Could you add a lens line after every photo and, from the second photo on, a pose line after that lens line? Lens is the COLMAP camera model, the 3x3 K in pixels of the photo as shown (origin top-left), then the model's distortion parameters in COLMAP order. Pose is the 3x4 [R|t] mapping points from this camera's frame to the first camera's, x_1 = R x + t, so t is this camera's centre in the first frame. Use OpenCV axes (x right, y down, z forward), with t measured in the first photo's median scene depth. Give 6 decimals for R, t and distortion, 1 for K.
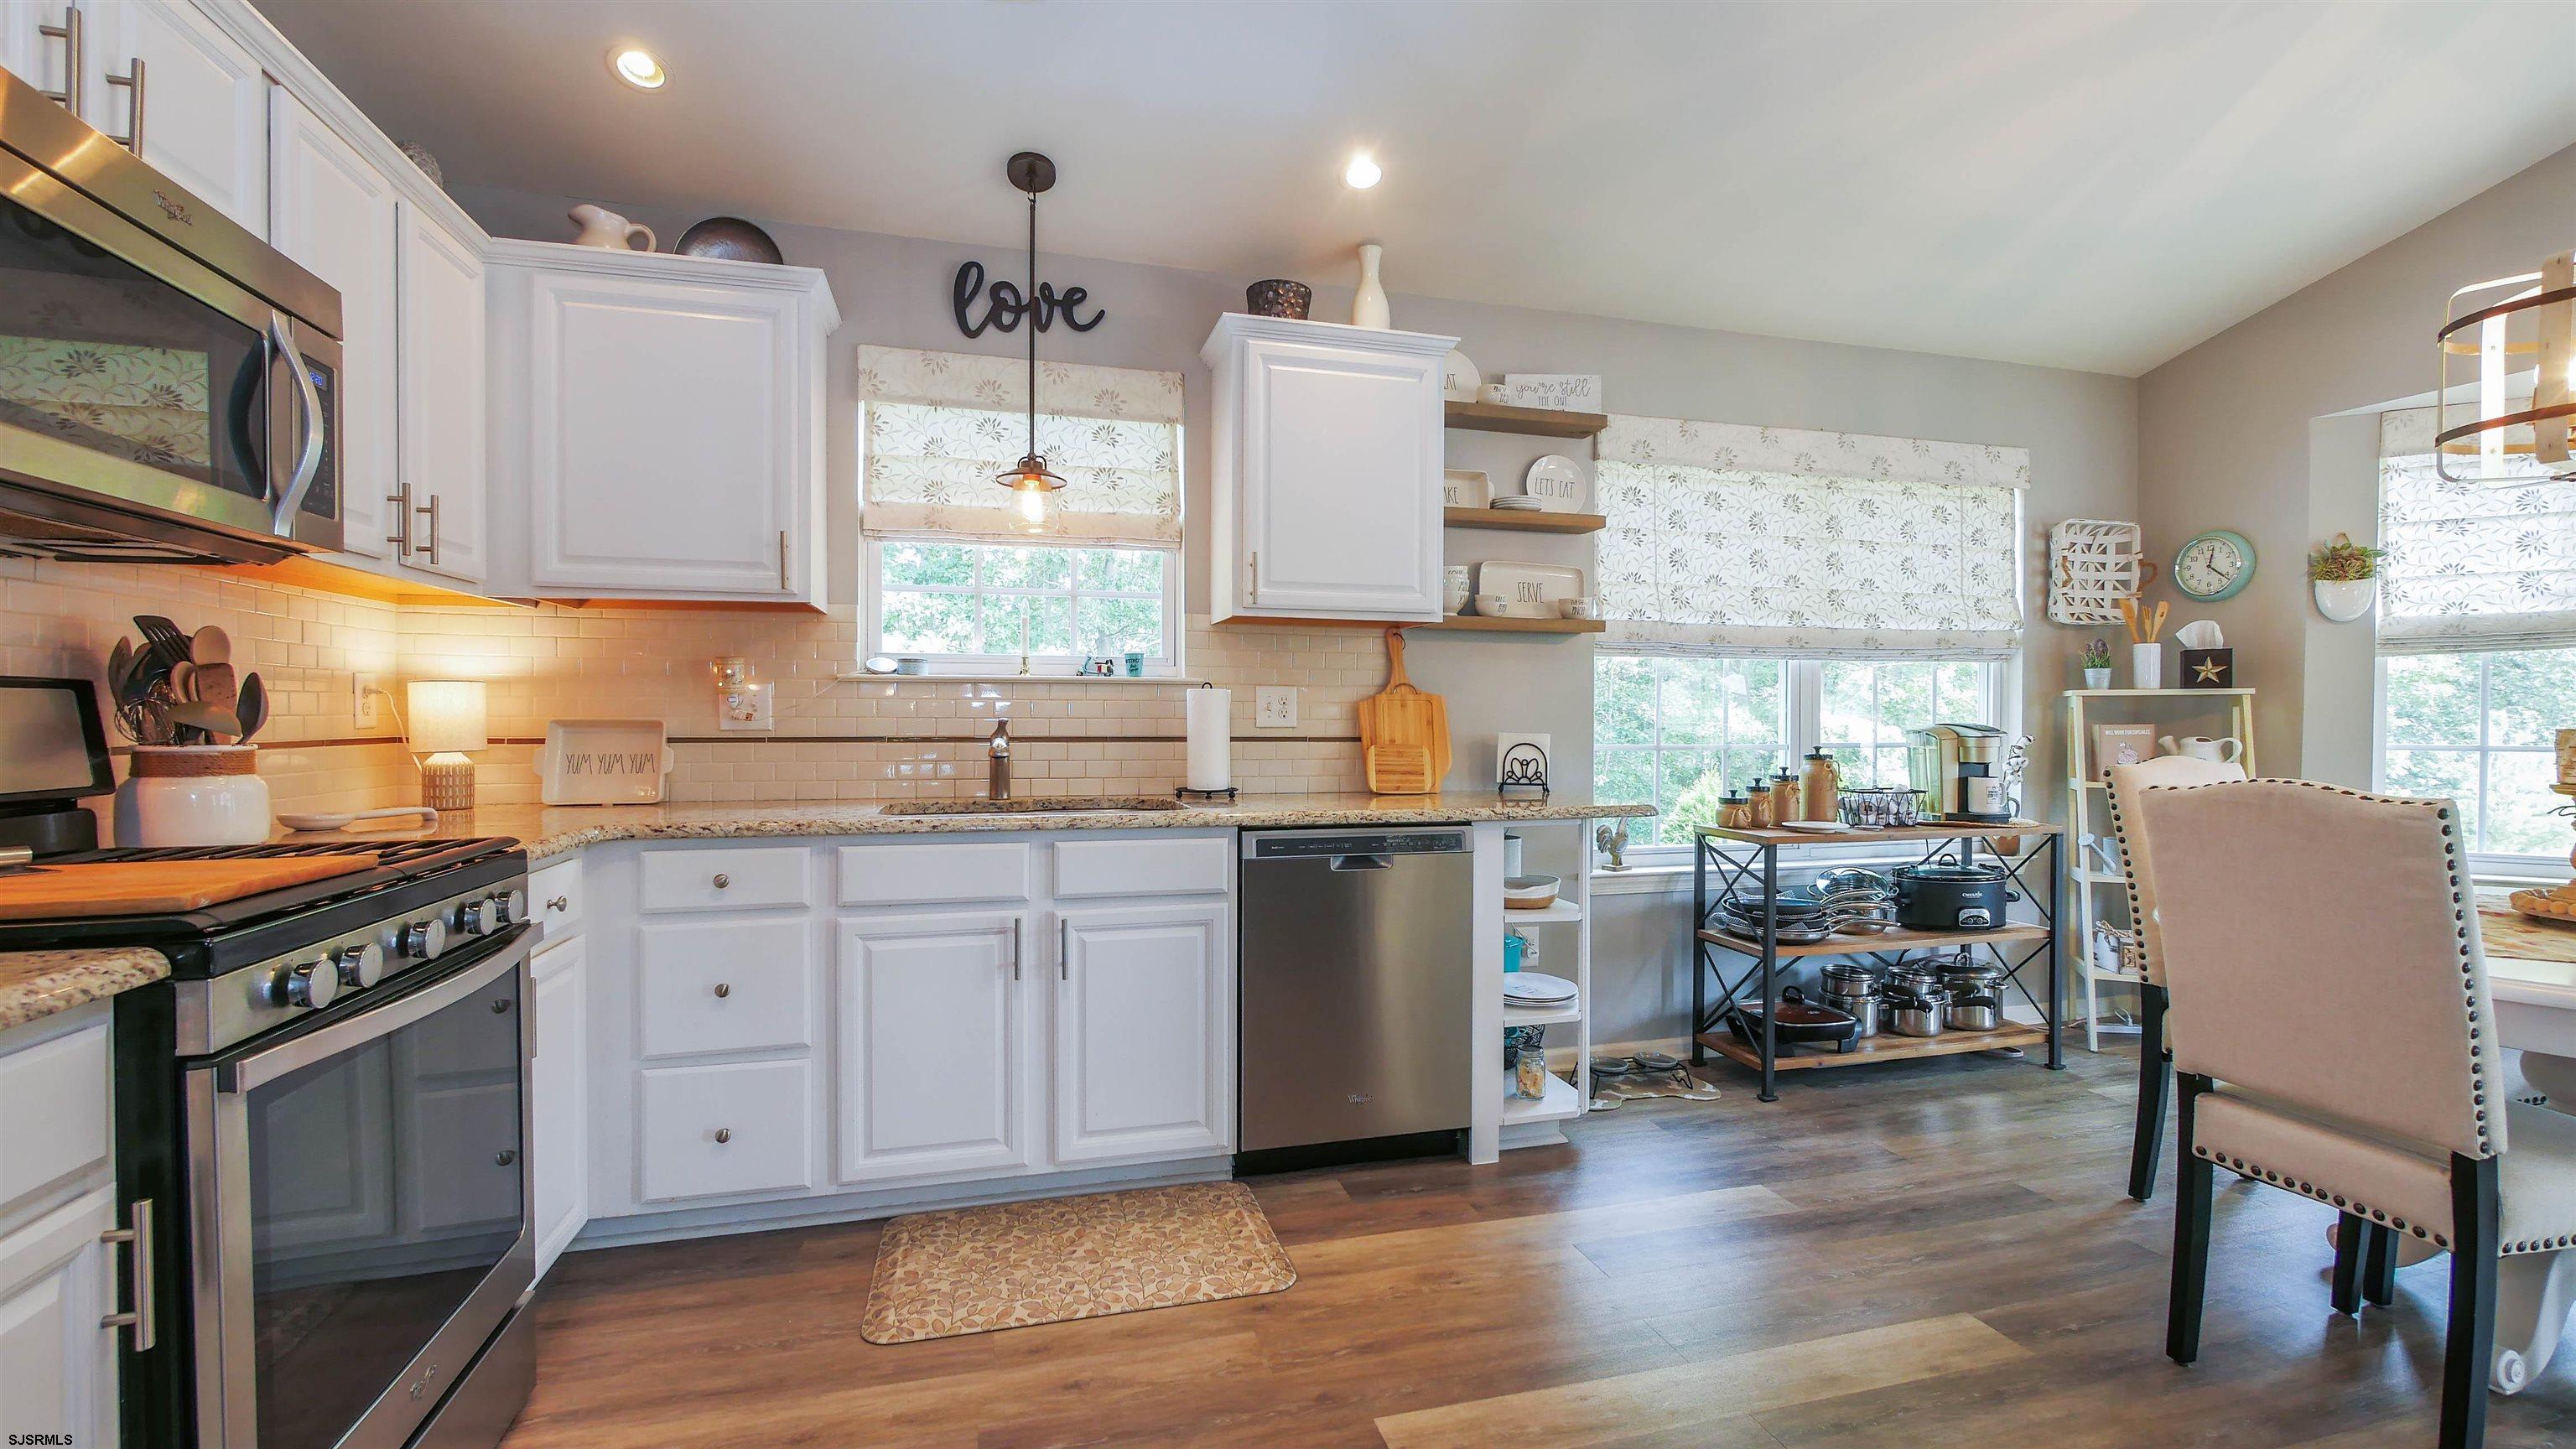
lens RADIAL K [[1073.0, 0, 1284.7], [0, 1073.0, 729.2], [0, 0, 1]] dist [-0.007007, 0.000635]
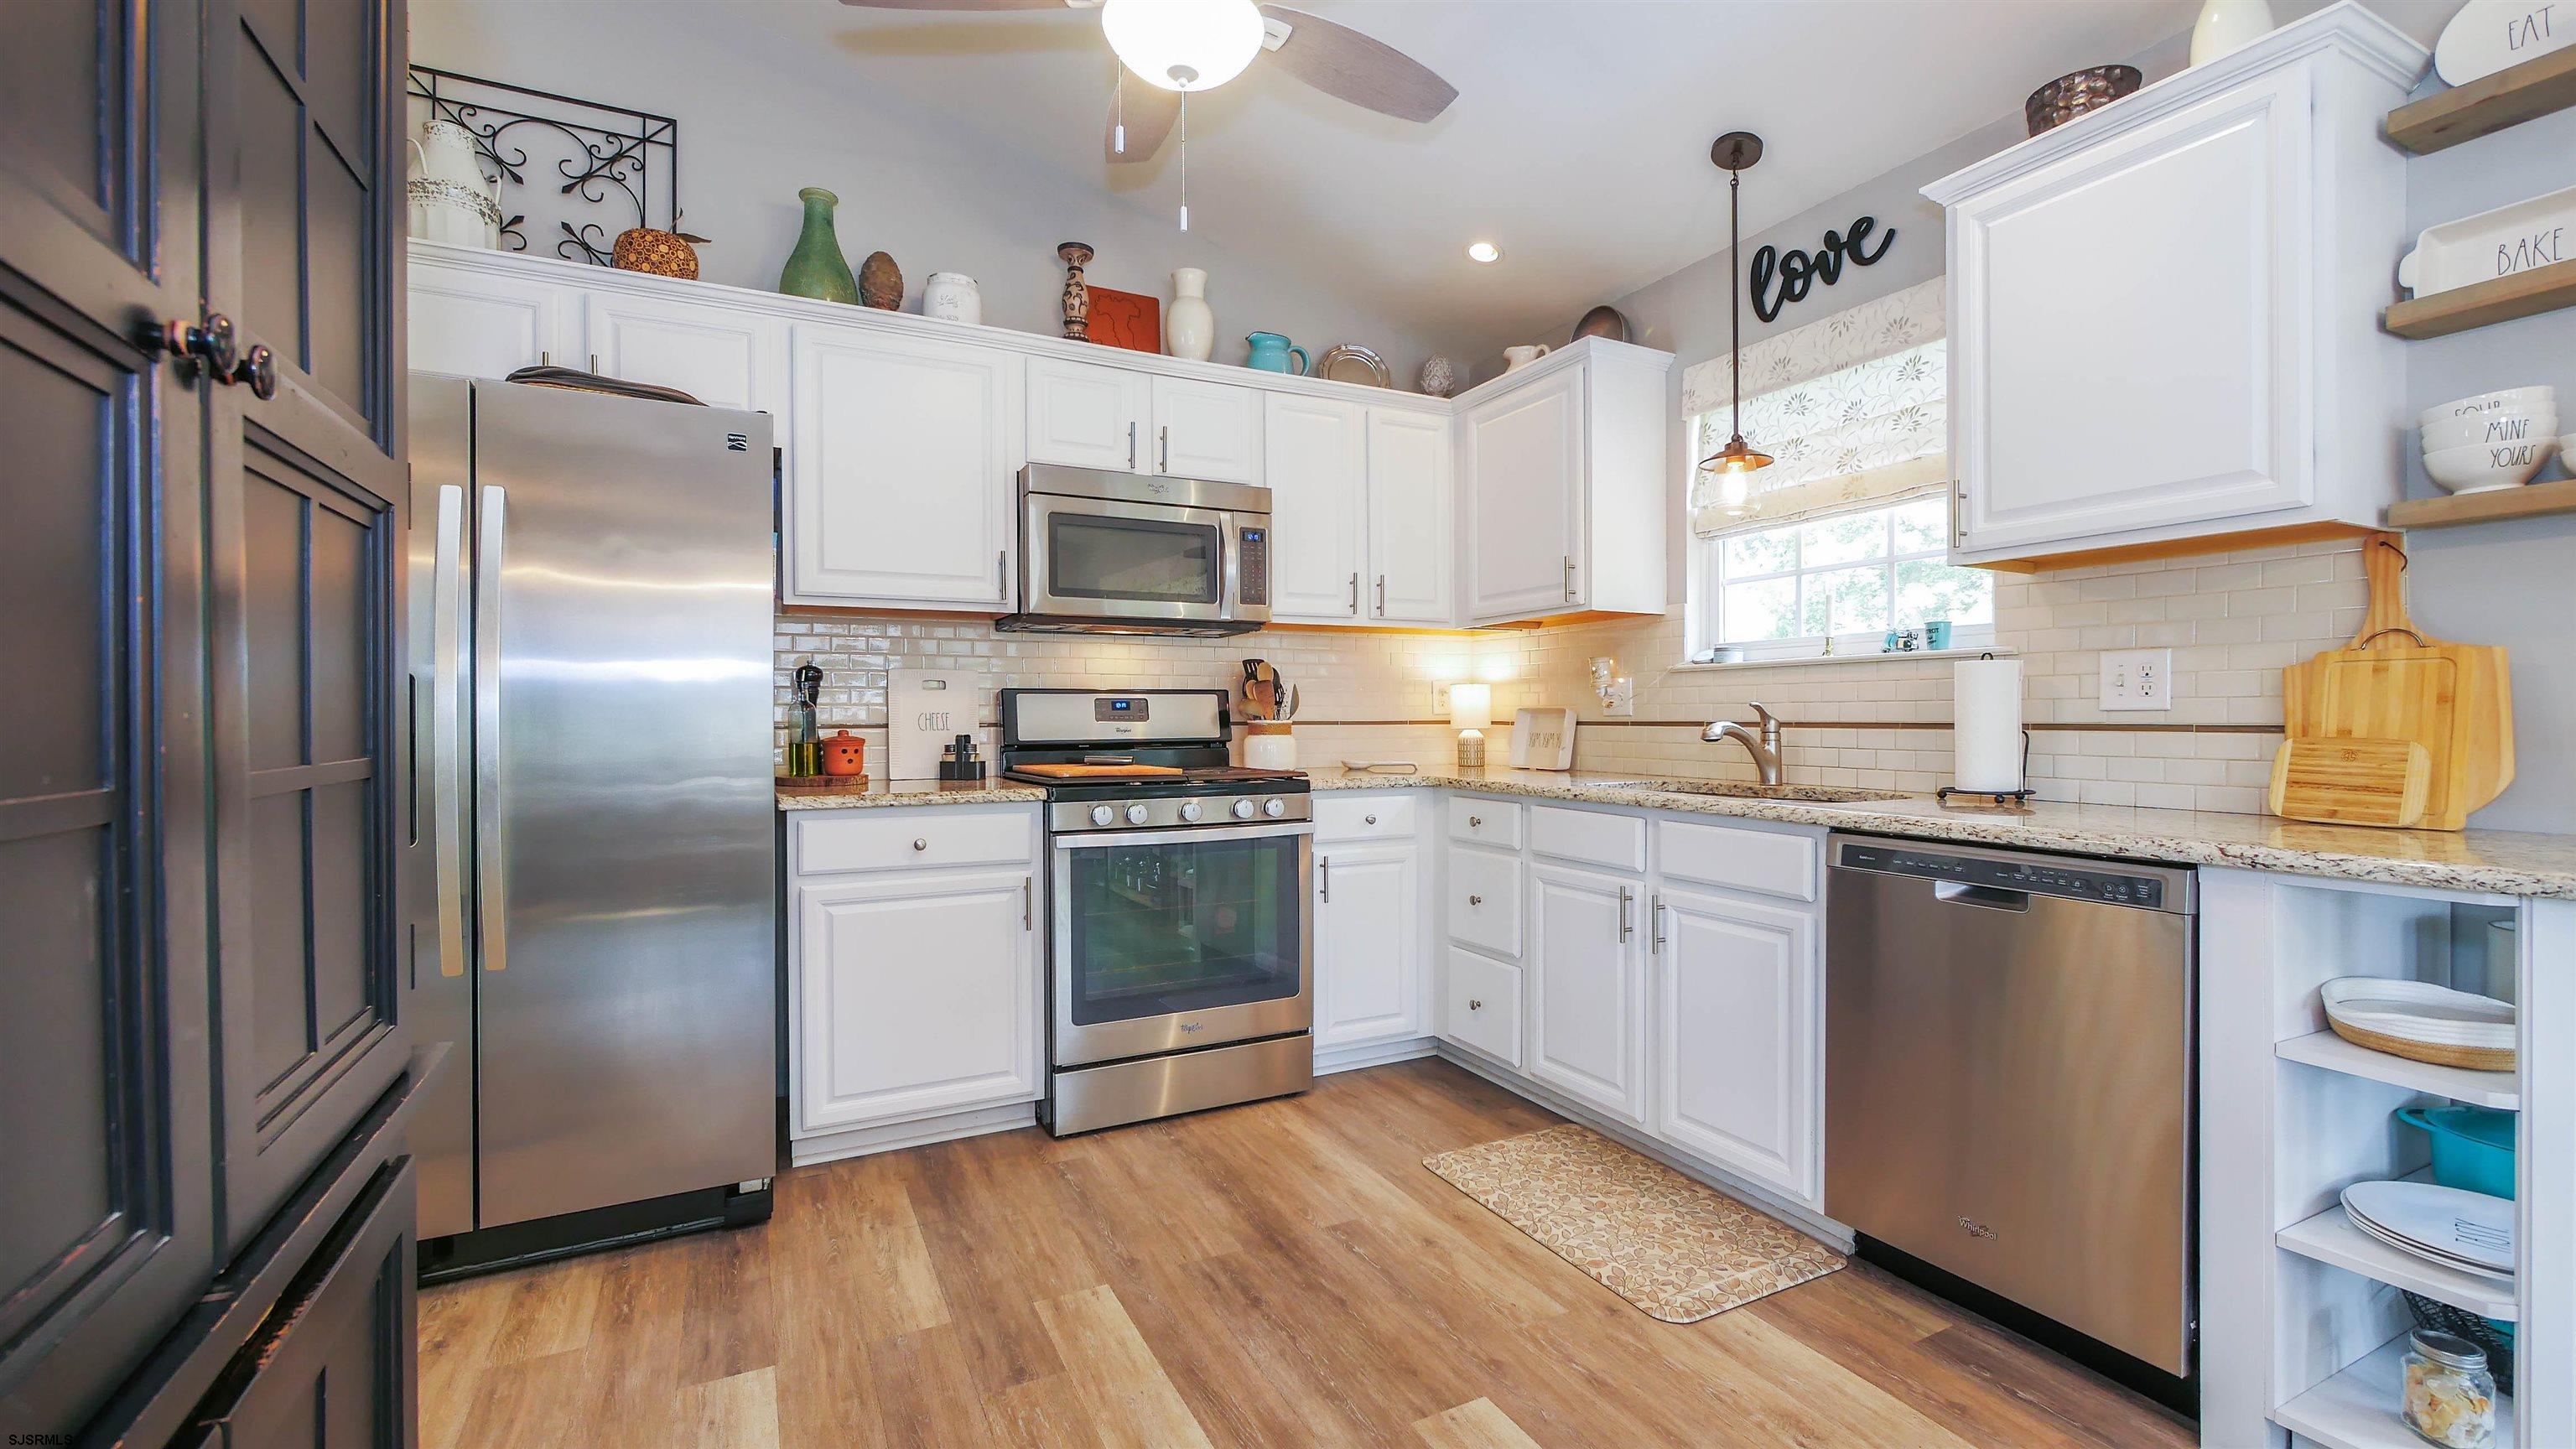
lens RADIAL K [[1073.0, 0, 1282.0], [0, 1073.0, 727.5], [0, 0, 1]] dist [-0.007007, 0.000635]
pose [[0.196553, 0.005761, -0.980476, 0.583928], [-0.005346, 0.999974, 0.004804, 0.009735], [0.980479, 0.004298, 0.196579, 0.352568]]
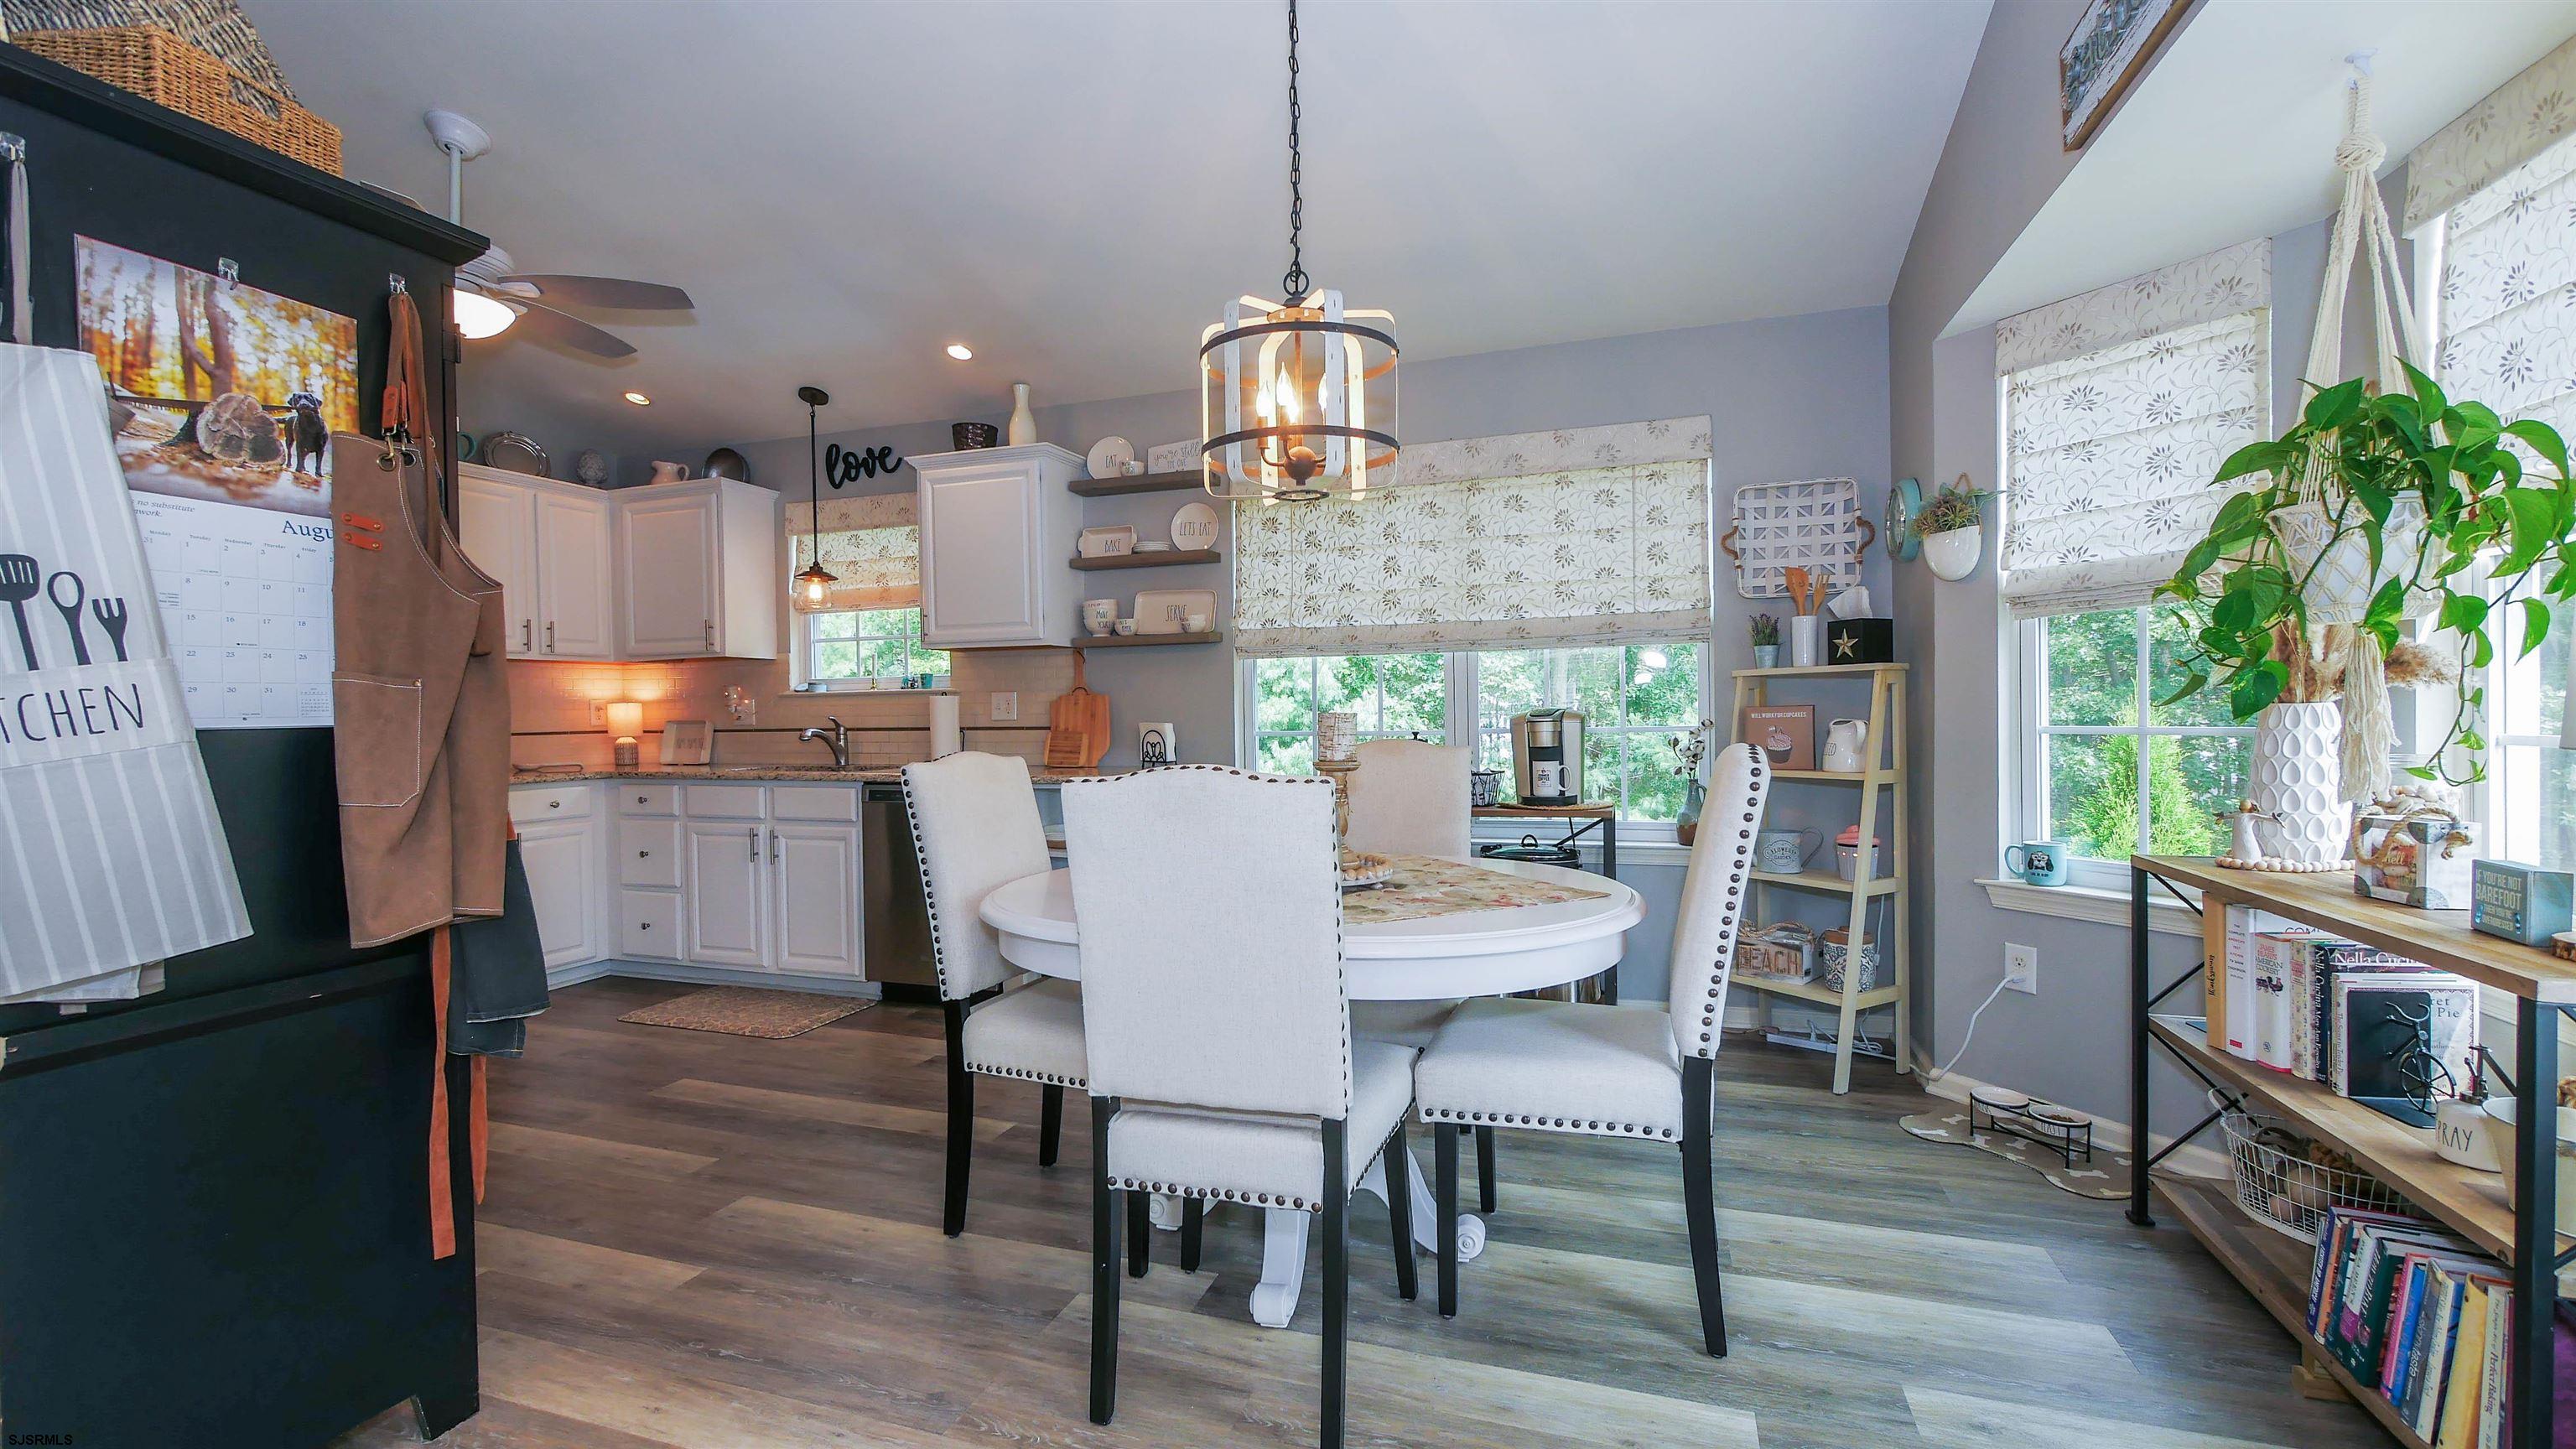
lens RADIAL K [[1073.0, 0, 1284.6], [0, 1073.0, 728.6], [0, 0, 1]] dist [-0.007007, 0.000635]
pose [[0.827512, -0.005941, -0.561417, 1.190791], [0.011370, 0.999916, 0.006177, 0.005227], [0.561333, -0.011495, 0.827510, 0.005931]]
